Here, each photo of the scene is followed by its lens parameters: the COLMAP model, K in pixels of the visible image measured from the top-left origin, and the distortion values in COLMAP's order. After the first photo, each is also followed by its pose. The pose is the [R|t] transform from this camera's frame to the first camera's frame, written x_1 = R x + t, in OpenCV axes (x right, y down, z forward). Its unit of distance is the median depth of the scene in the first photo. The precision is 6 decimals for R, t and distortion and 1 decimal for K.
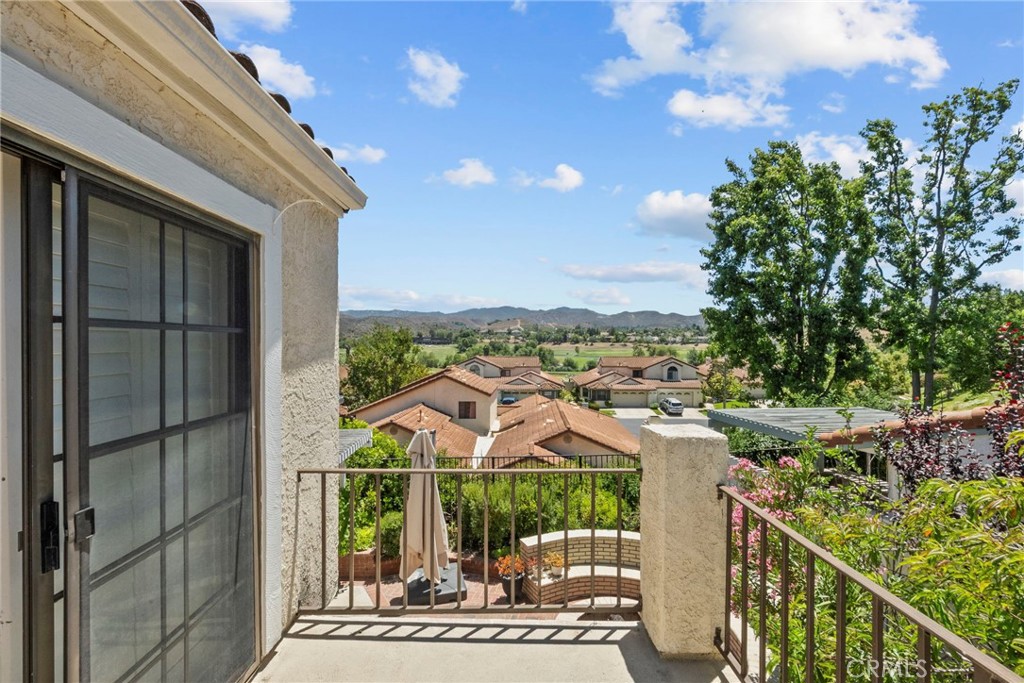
lens RADIAL K [[470.2, 0, 513.0], [0, 470.2, 340.9], [0, 0, 1]] dist [0.000108, -0.000094]
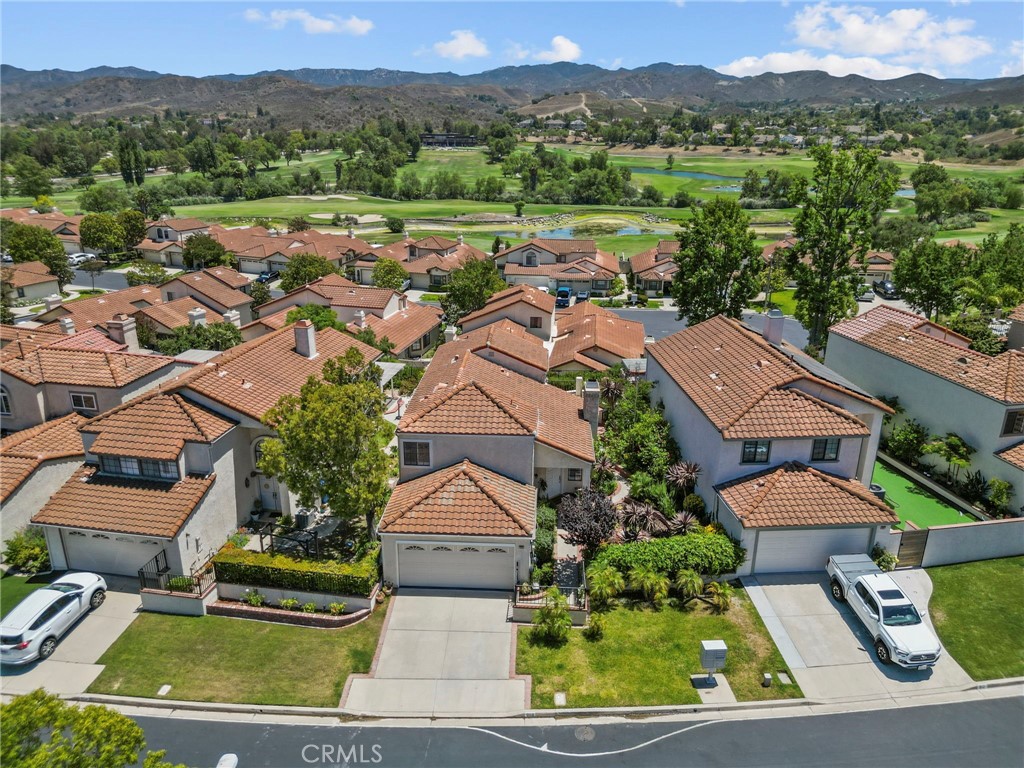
lens RADIAL K [[715.5, 0, 512.7], [0, 715.5, 383.4], [0, 0, 1]] dist [0.041772, -0.000911]
pose [[0.996898, 0.028498, -0.073368, 0.000214], [-0.002289, 0.942255, 0.334889, -0.040317], [0.078675, -0.333683, 0.939397, -0.112940]]
